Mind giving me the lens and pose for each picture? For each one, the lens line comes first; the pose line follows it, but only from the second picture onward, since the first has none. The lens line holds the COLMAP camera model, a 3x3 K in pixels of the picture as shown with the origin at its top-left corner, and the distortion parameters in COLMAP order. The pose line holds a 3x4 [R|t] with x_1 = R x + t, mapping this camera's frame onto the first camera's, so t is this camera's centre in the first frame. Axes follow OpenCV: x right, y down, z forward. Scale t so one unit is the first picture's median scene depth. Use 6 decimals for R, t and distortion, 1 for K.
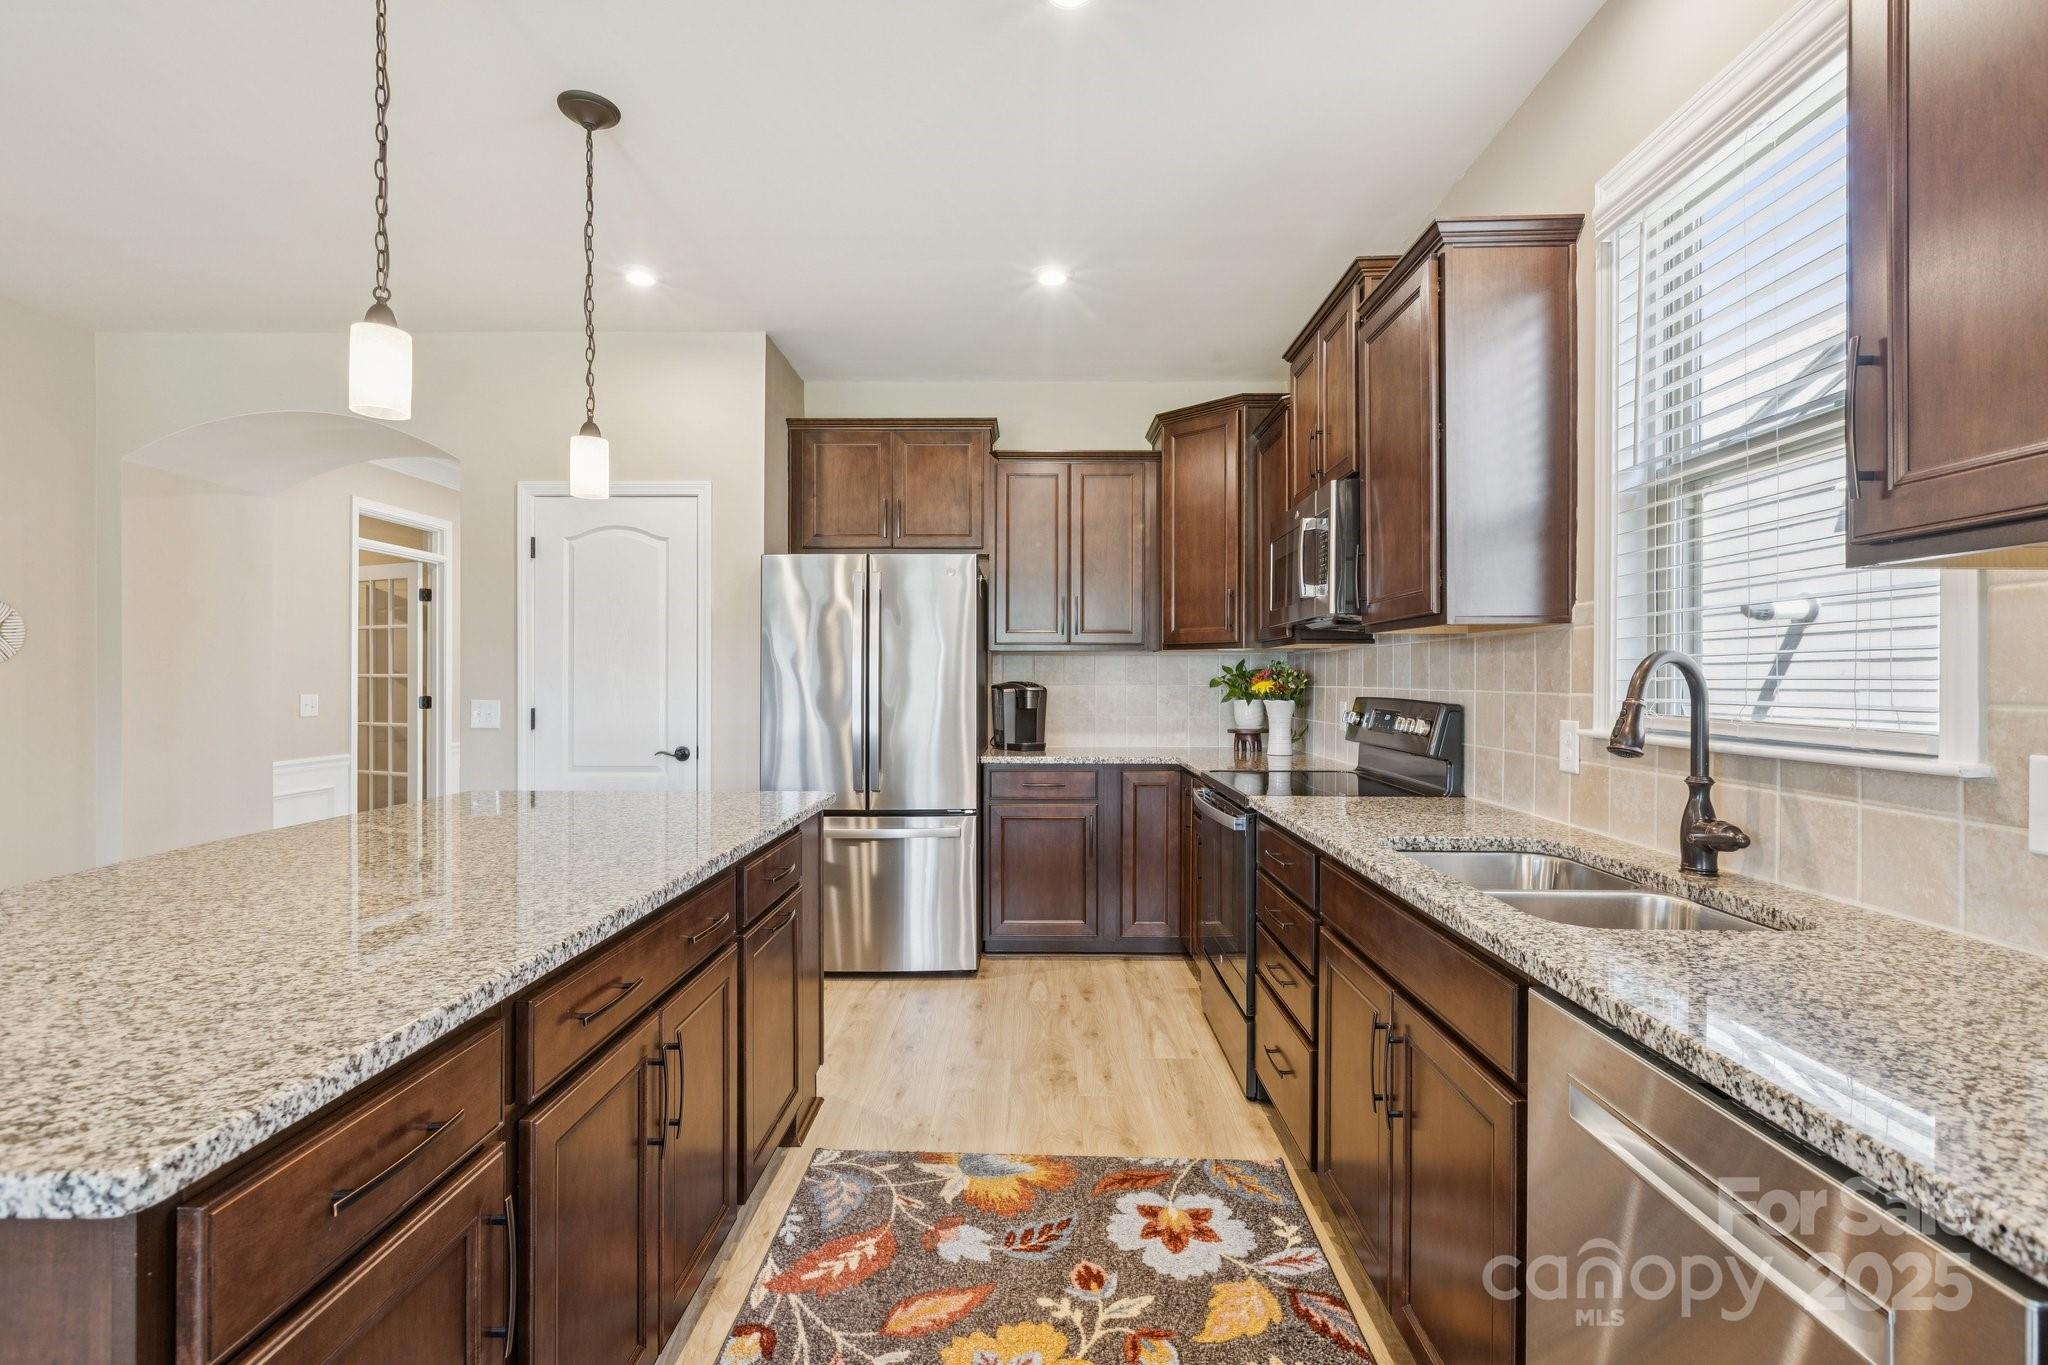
lens RADIAL K [[918.0, 0, 1027.2], [0, 918.0, 673.6], [0, 0, 1]] dist [0.001766, -0.002845]
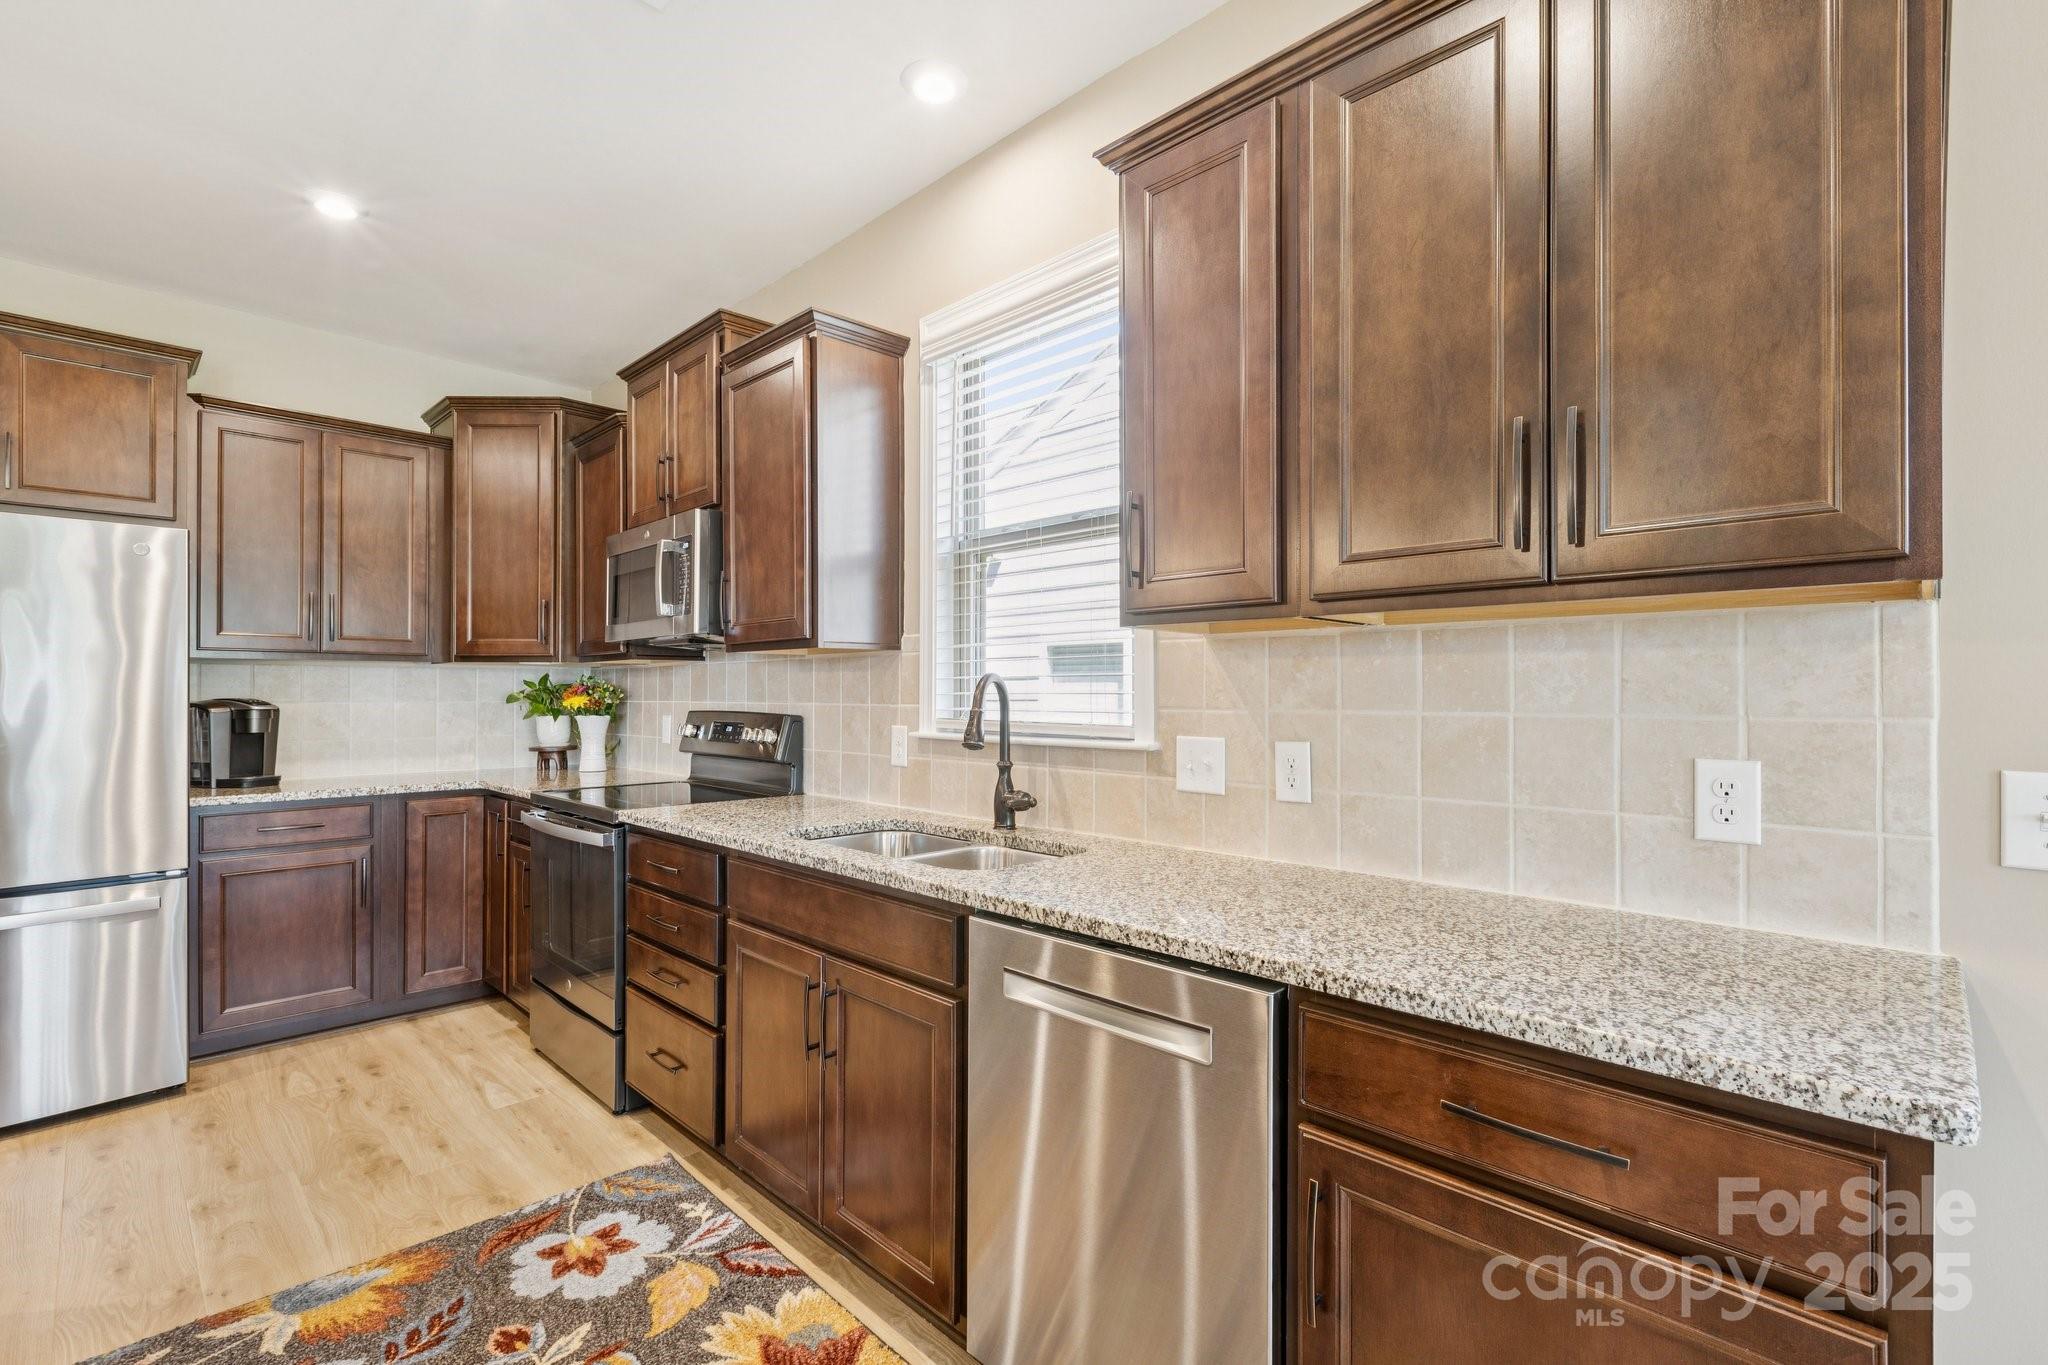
lens RADIAL K [[918.0, 0, 1009.0], [0, 918.0, 681.0], [0, 0, 1]] dist [0.001766, -0.002845]
pose [[0.698950, 0.007030, 0.715136, -0.207974], [-0.001921, 0.999967, -0.007953, -0.002013], [-0.715168, 0.004185, 0.698940, -0.009689]]
